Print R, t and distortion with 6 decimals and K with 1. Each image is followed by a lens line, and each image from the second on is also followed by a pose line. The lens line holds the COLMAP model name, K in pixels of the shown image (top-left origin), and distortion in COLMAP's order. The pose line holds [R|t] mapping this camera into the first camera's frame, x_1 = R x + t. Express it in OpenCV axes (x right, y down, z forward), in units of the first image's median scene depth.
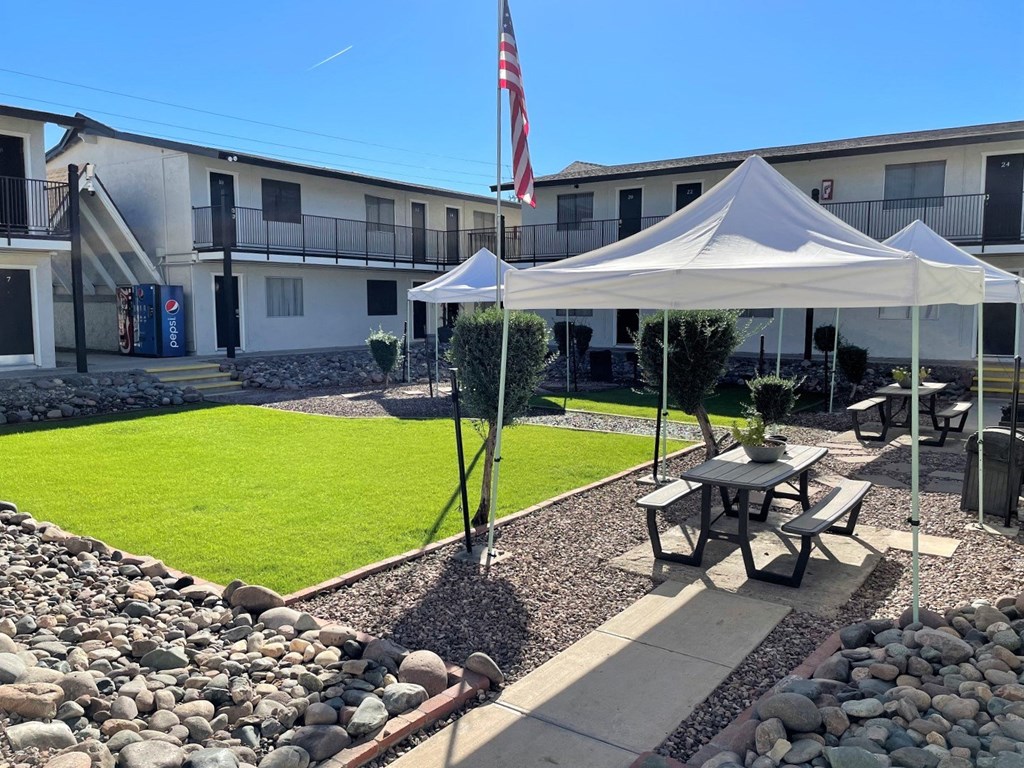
lens RADIAL K [[789.7, 0, 512.0], [0, 789.7, 384.0], [0, 0, 1]] dist [0.097108, -0.152363]
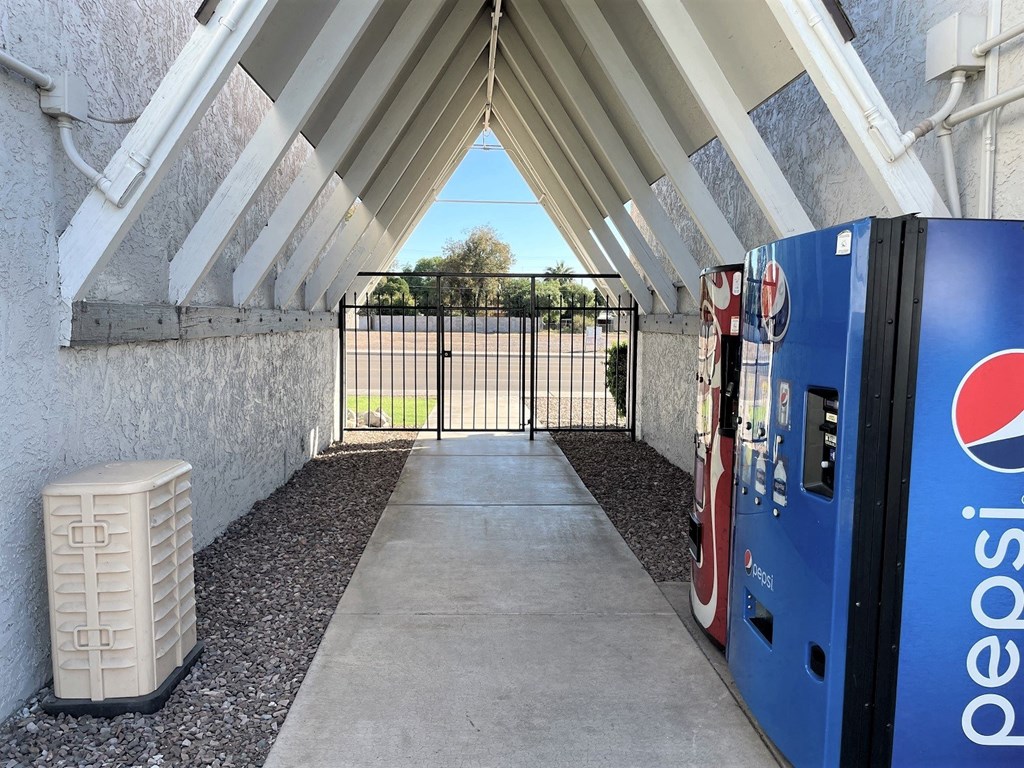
lens RADIAL K [[789.7, 0, 512.0], [0, 789.7, 384.0], [0, 0, 1]] dist [0.097108, -0.152363]
pose [[0.622323, 0.072074, -0.779435, -0.365366], [-0.088639, 0.995836, 0.021313, -0.092258], [0.777725, 0.055825, 0.626120, 0.837588]]
